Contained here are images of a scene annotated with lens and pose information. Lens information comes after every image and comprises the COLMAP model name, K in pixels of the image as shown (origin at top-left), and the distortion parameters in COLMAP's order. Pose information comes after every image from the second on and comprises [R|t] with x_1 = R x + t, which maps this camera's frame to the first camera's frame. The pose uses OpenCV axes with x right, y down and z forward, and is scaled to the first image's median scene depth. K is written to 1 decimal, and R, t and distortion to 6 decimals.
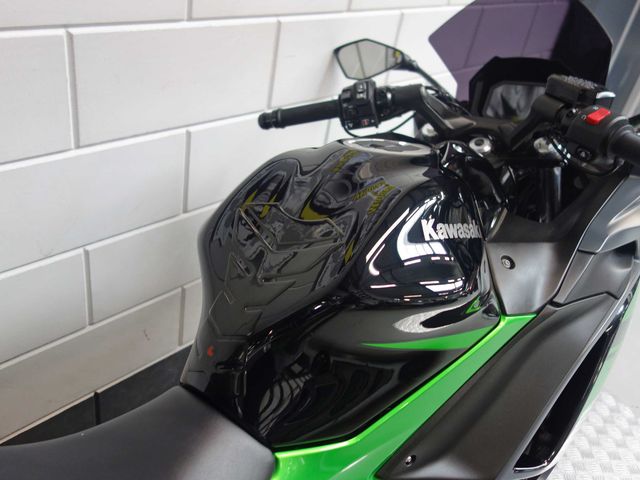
lens RADIAL K [[564.7, 0, 320.0], [0, 564.7, 240.0], [0, 0, 1]] dist [0.003910, 0.004741]
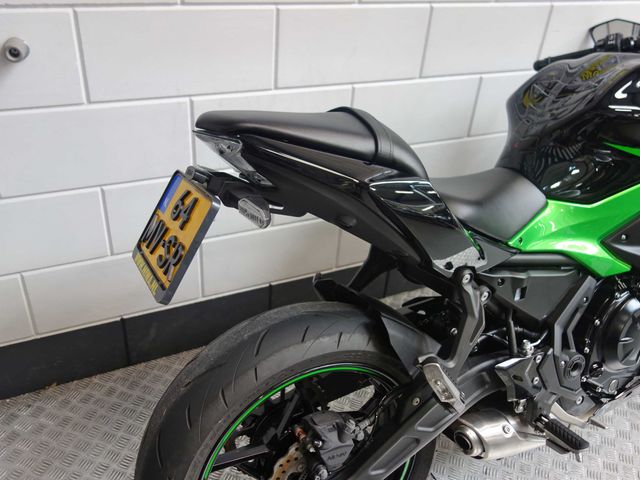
lens RADIAL K [[564.7, 0, 320.0], [0, 564.7, 240.0], [0, 0, 1]] dist [0.003910, 0.004741]
pose [[0.929646, 0.097433, -0.355339, -0.060783], [-0.120694, 0.991721, -0.043835, 0.419376], [0.348126, 0.083639, 0.933709, -0.623735]]
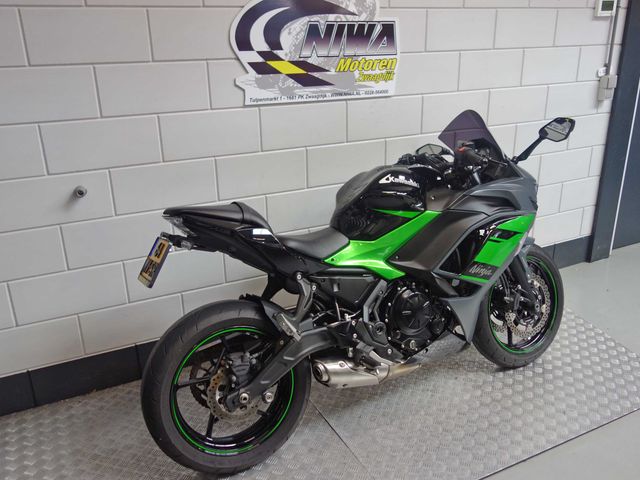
lens RADIAL K [[564.7, 0, 320.0], [0, 564.7, 240.0], [0, 0, 1]] dist [0.003910, 0.004741]
pose [[0.919611, -0.063385, -0.387682, 0.709179], [-0.040210, 0.966524, -0.253404, 0.801163], [0.390766, 0.248622, 0.886278, -1.420854]]
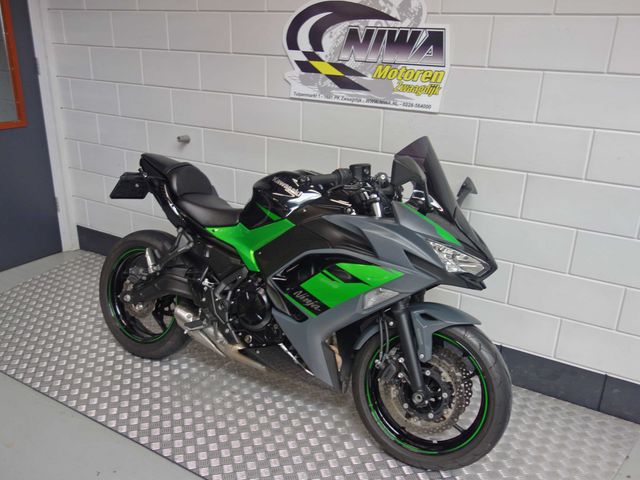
lens RADIAL K [[564.7, 0, 320.0], [0, 564.7, 240.0], [0, 0, 1]] dist [0.003910, 0.004741]
pose [[0.203788, 0.169275, -0.964270, 2.412457], [-0.535069, 0.844079, 0.035095, 0.023557], [0.819861, 0.508798, 0.262587, 0.280063]]
